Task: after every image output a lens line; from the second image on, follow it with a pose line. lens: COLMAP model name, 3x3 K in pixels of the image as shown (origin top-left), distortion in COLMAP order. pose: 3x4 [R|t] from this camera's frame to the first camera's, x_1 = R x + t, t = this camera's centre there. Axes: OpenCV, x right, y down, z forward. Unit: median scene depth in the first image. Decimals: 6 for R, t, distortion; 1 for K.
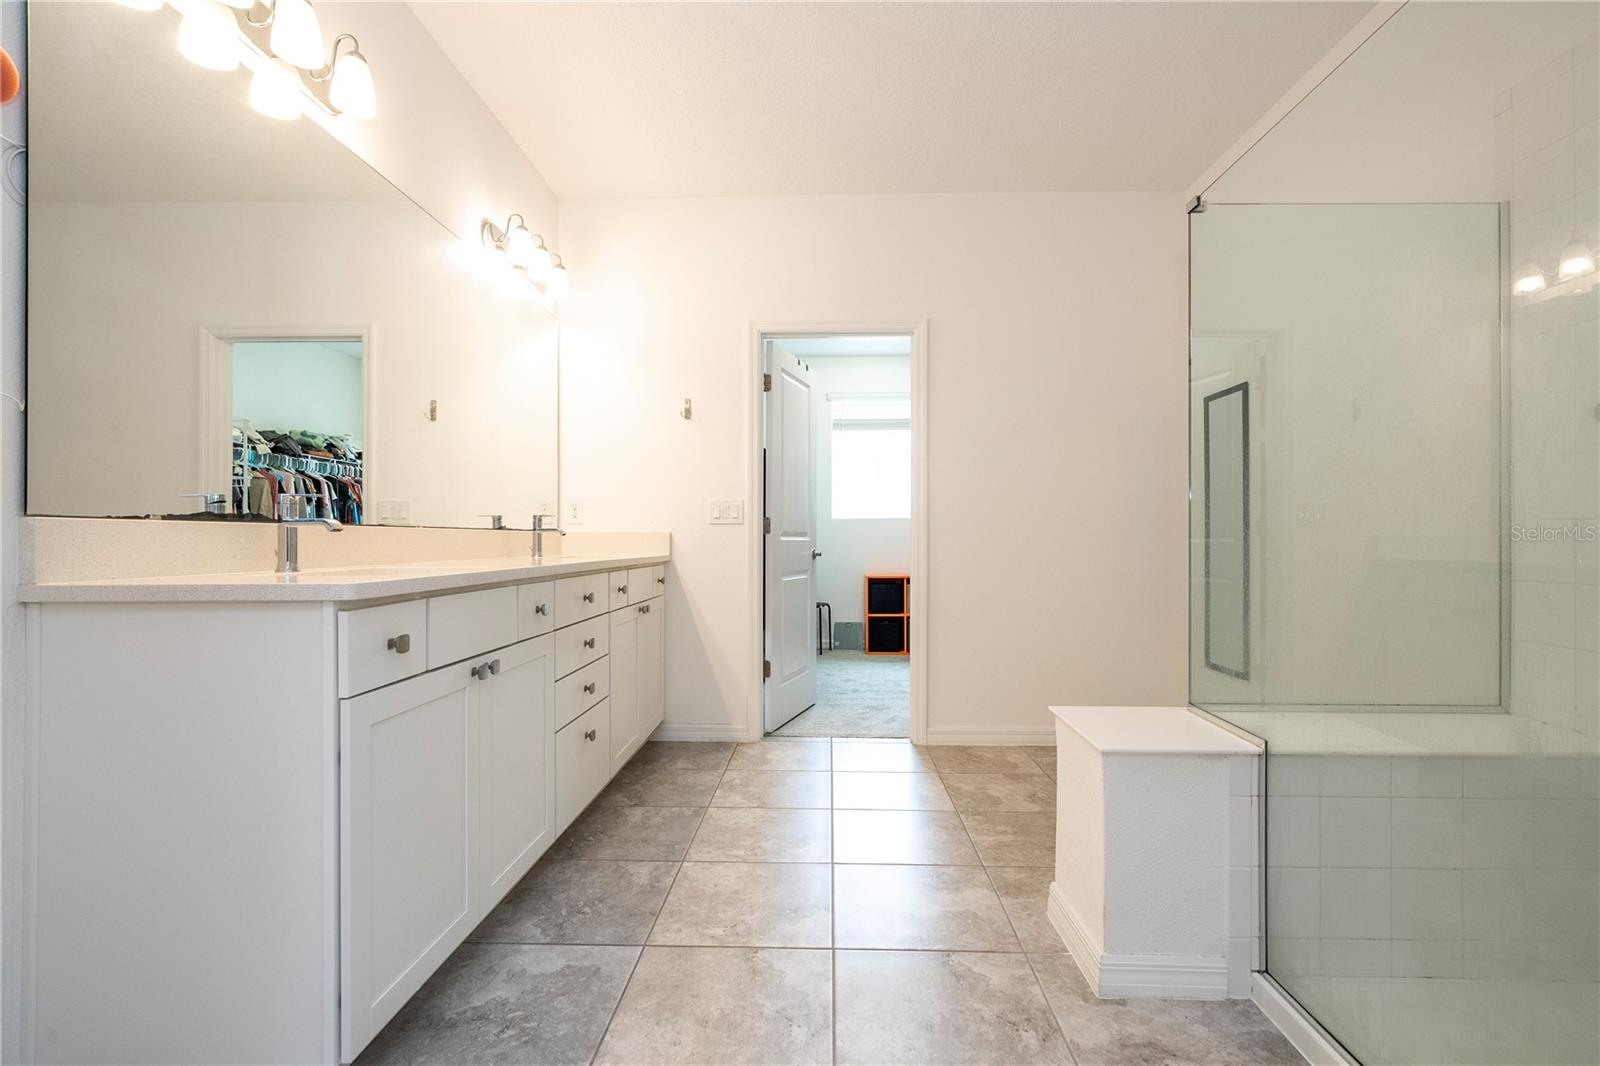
lens RADIAL K [[722.3, 0, 810.6], [0, 722.3, 537.6], [0, 0, 1]] dist [0.001782, 0.000148]
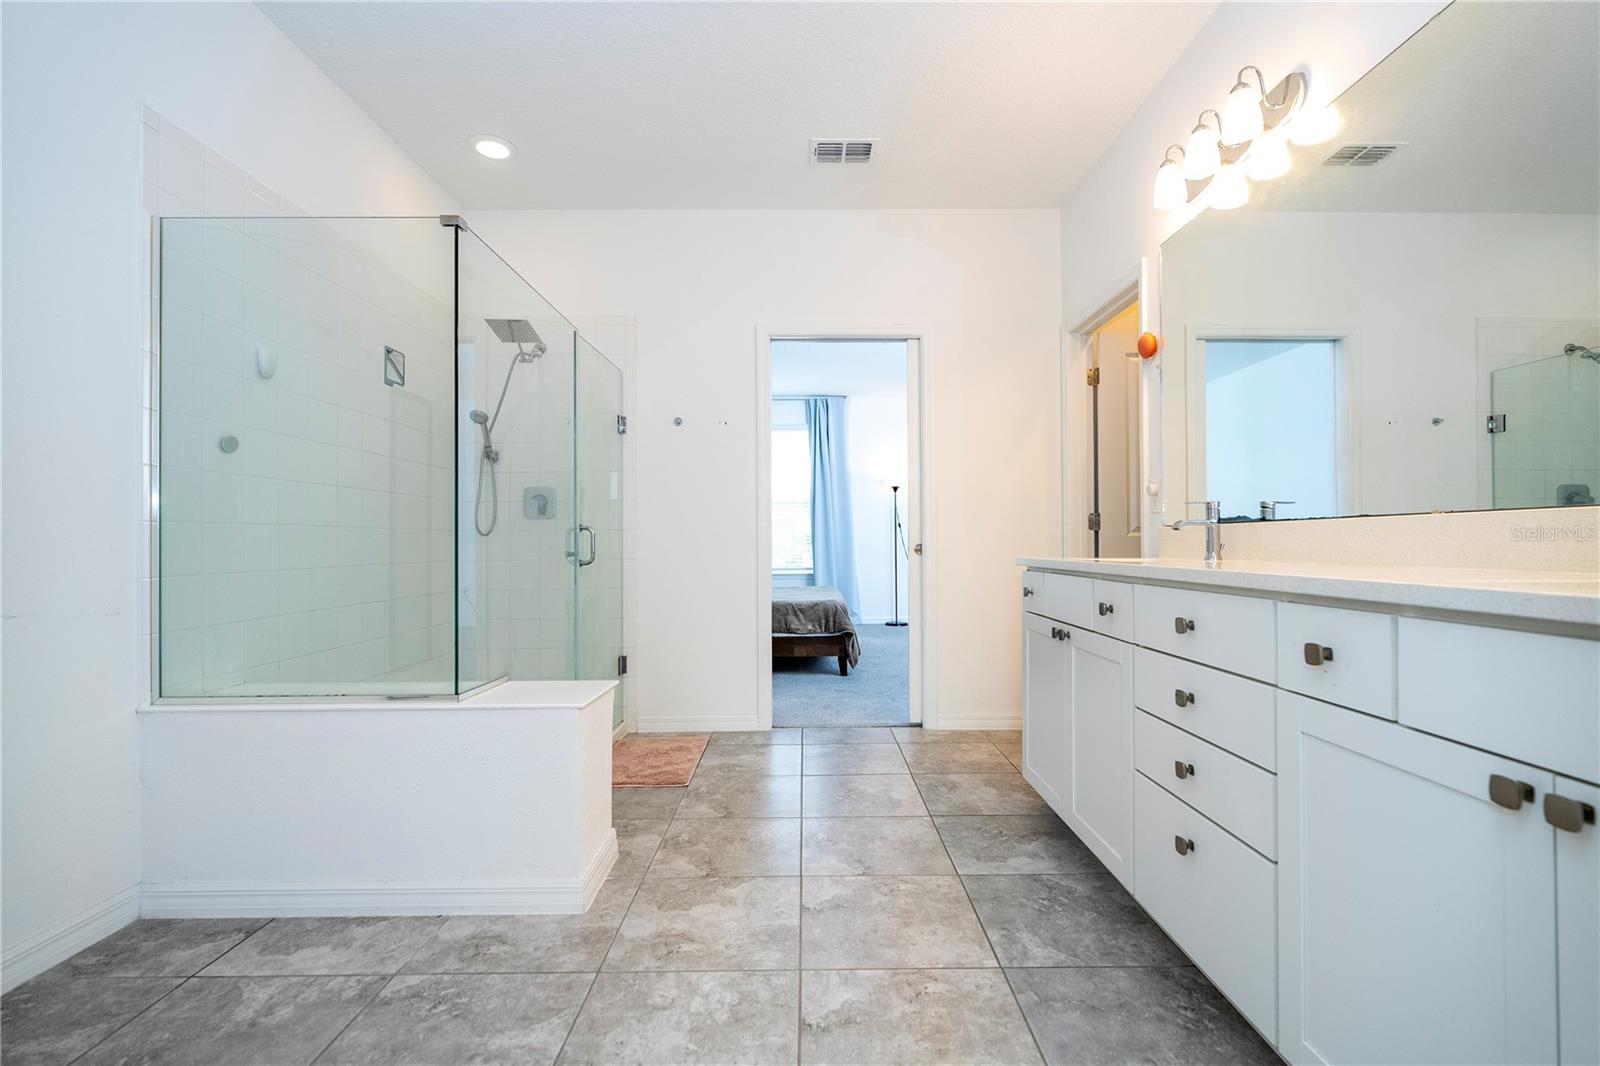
lens RADIAL K [[722.3, 0, 810.6], [0, 722.3, 537.6], [0, 0, 1]] dist [0.001782, 0.000148]
pose [[-0.999391, 0.004345, -0.034617, 0.046789], [0.004701, 0.999937, -0.010195, 0.013678], [0.034570, -0.010351, -0.999349, 1.895356]]
